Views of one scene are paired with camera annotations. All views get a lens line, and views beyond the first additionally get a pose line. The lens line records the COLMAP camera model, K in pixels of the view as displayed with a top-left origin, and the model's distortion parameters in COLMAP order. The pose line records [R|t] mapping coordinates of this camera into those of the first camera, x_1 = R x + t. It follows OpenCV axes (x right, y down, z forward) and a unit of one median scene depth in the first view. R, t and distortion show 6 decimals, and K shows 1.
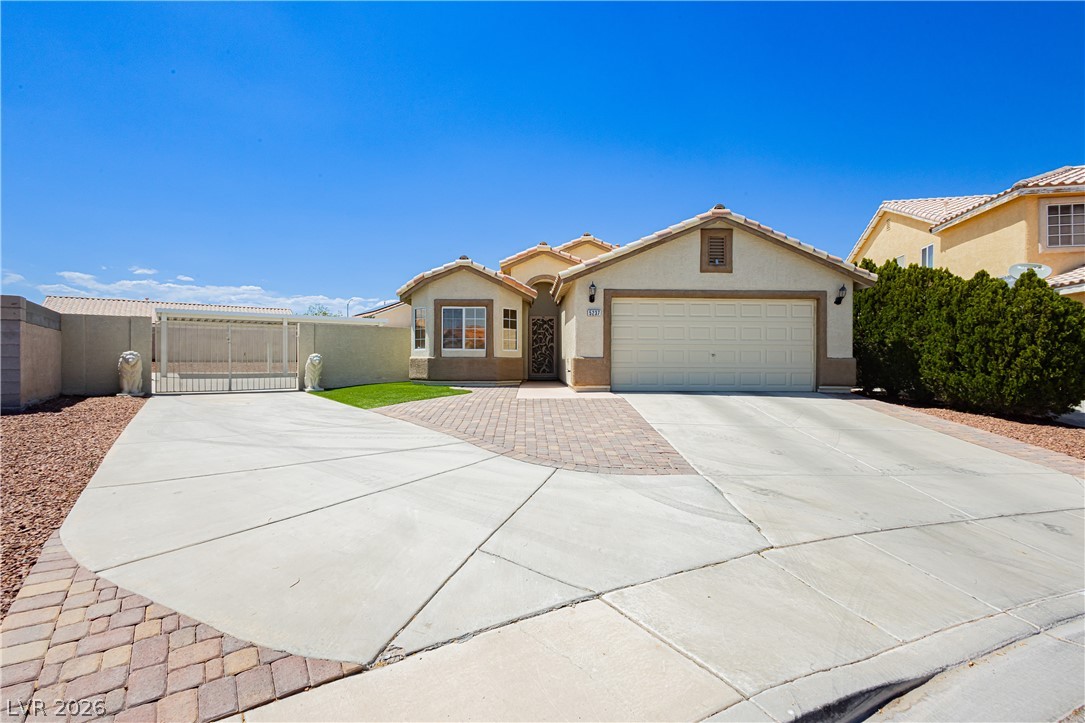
lens RADIAL K [[509.7, 0, 513.8], [0, 509.7, 365.8], [0, 0, 1]] dist [0.004576, -0.000874]
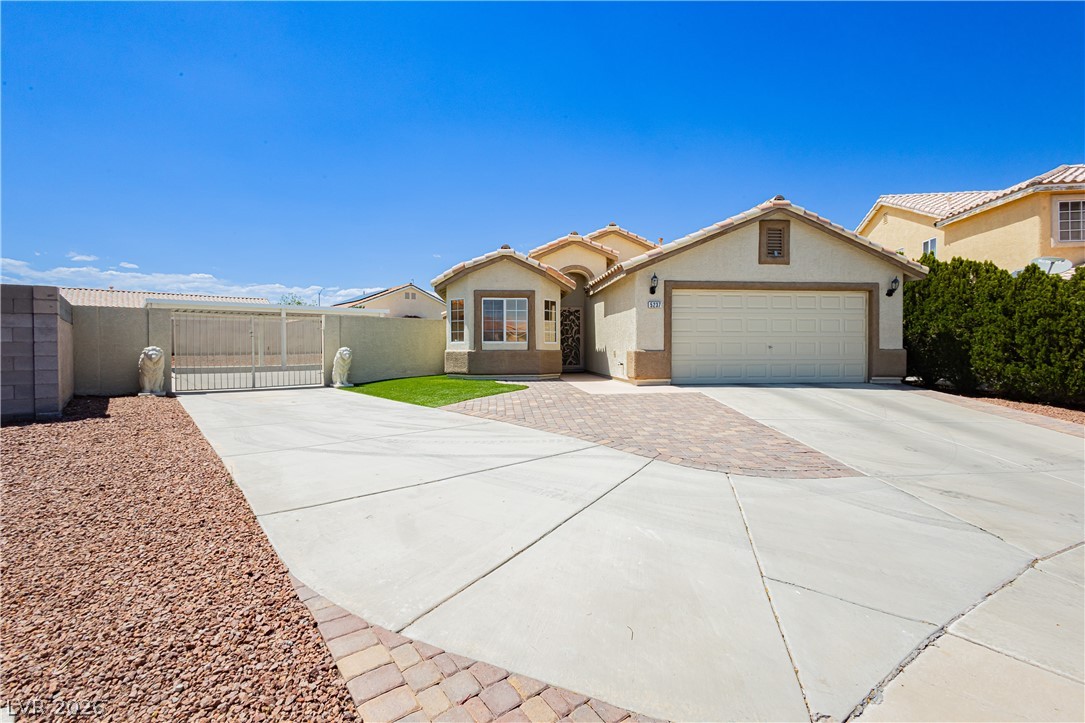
lens RADIAL K [[509.7, 0, 513.2], [0, 509.7, 352.7], [0, 0, 1]] dist [0.004576, -0.000874]
pose [[0.997181, -0.006810, 0.074724, -0.185470], [0.007100, 0.999968, -0.003611, -0.010060], [-0.074697, 0.004131, 0.997198, 0.046205]]
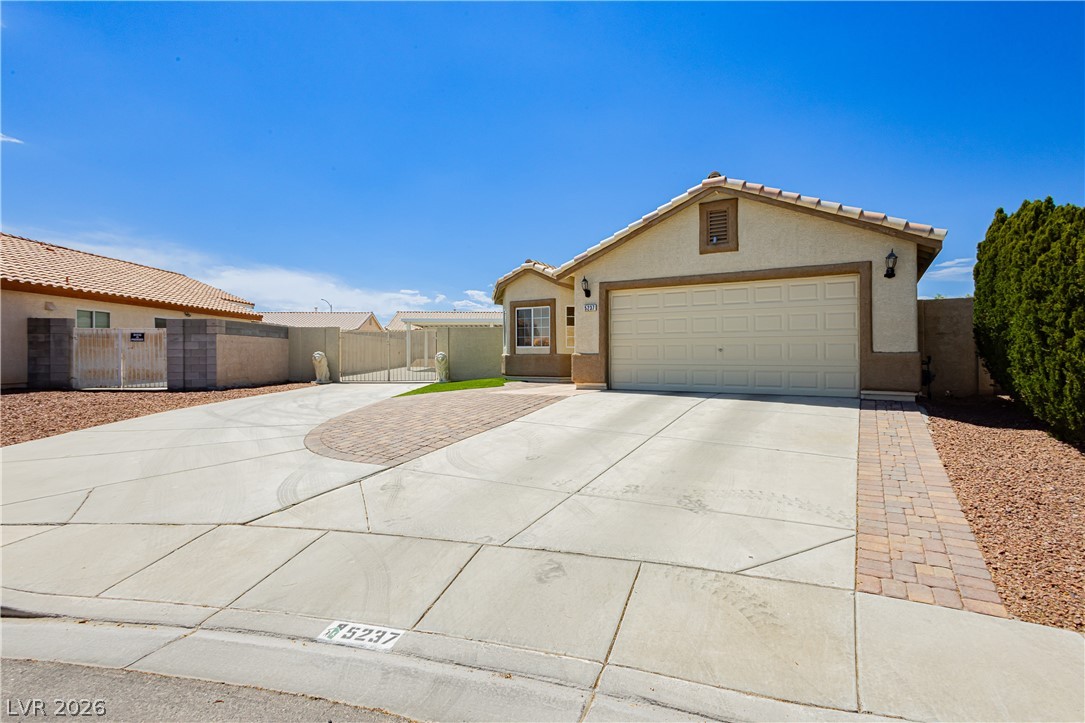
lens RADIAL K [[509.7, 0, 563.0], [0, 509.7, 358.6], [0, 0, 1]] dist [0.004576, -0.000874]
pose [[0.855179, -0.002235, -0.518328, 0.611819], [-0.000842, 0.999983, -0.005702, -0.001578], [0.518333, 0.005312, 0.855163, 0.143699]]
